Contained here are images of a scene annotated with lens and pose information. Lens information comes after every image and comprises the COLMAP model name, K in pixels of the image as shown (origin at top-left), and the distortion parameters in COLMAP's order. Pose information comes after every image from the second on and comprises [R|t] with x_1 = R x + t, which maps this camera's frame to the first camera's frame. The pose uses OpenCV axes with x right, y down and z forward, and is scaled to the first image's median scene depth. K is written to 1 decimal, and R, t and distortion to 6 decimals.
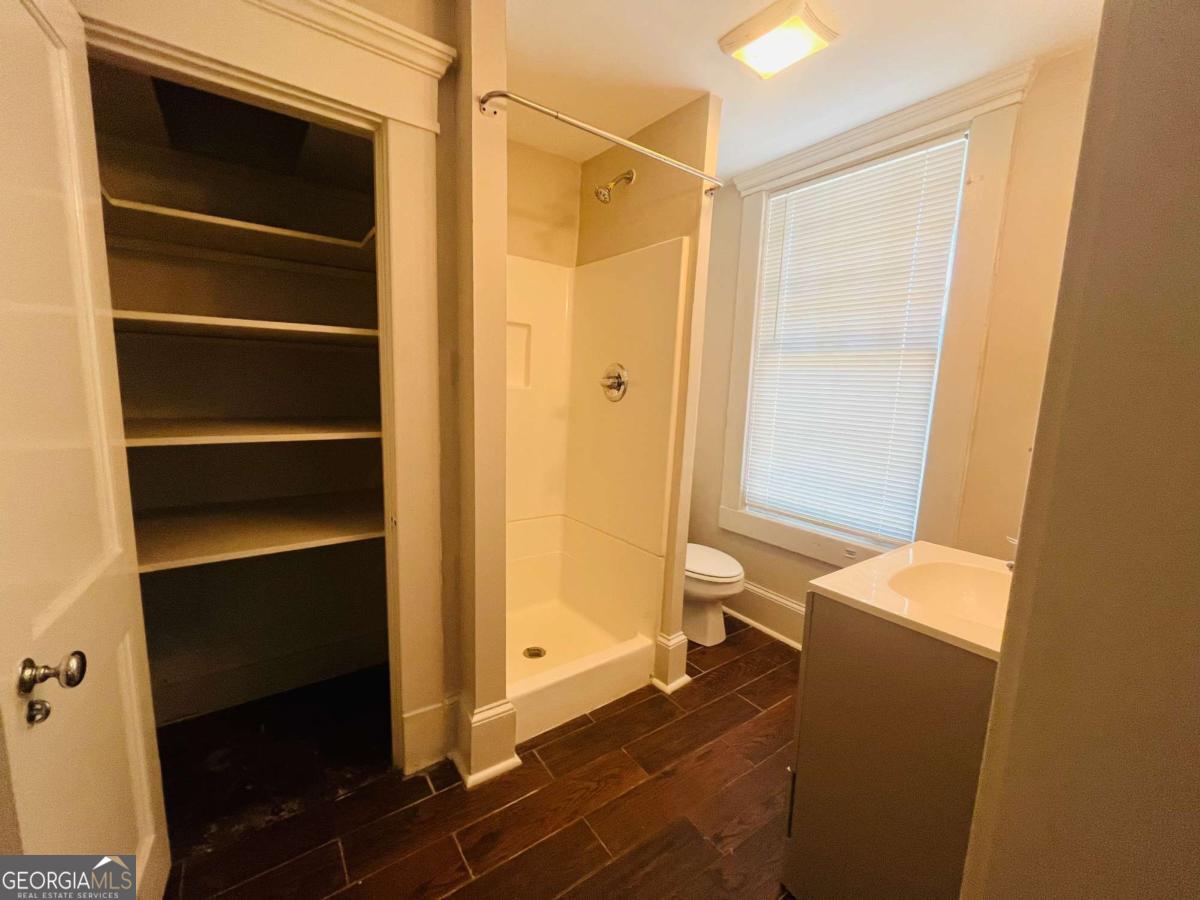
lens RADIAL K [[483.6, 0, 599.5], [0, 483.6, 447.0], [0, 0, 1]] dist [-0.004109, 0.000422]
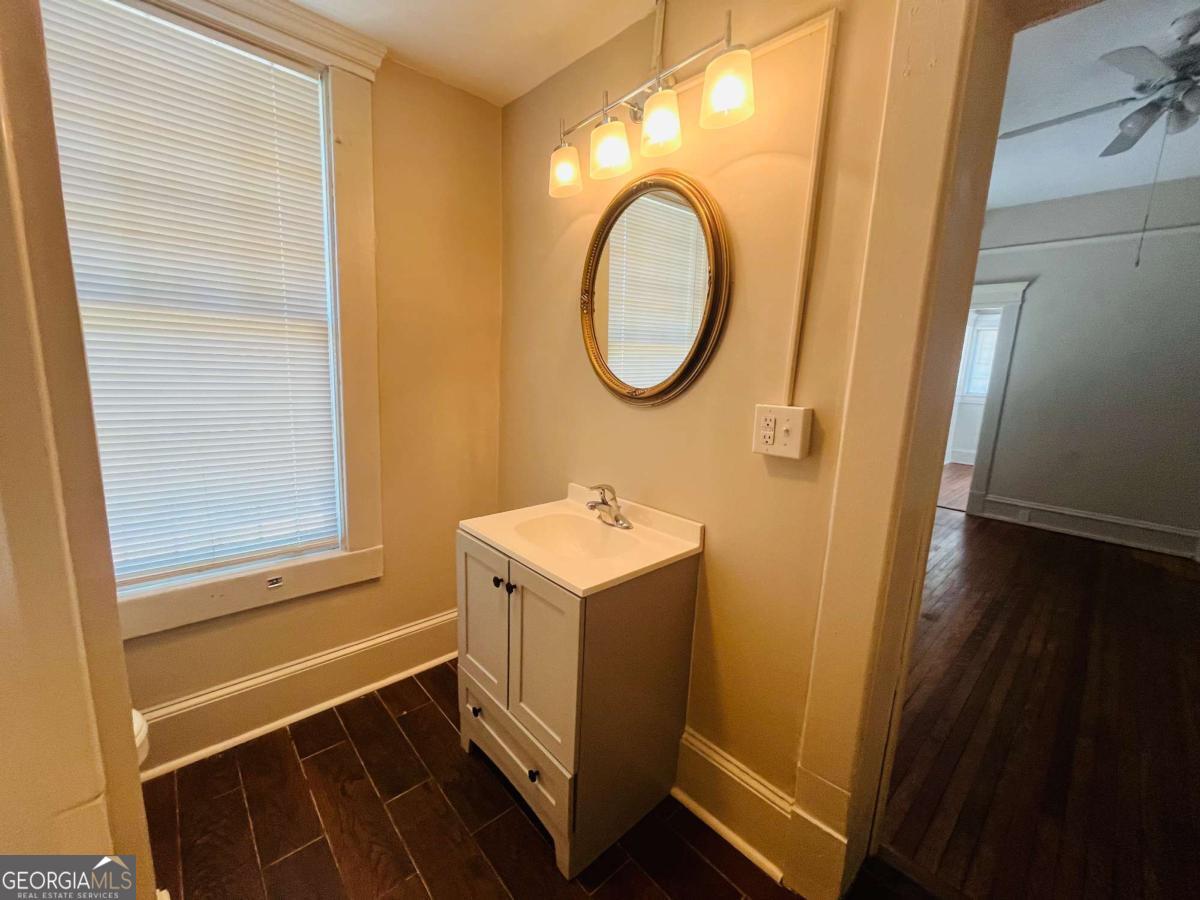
lens RADIAL K [[483.6, 0, 602.4], [0, 483.6, 455.0], [0, 0, 1]] dist [-0.004109, 0.000422]
pose [[-0.118565, -0.214837, 0.969426, -0.255100], [0.082390, 0.970818, 0.225222, -0.111202], [-0.989522, 0.106575, -0.097405, 0.538259]]
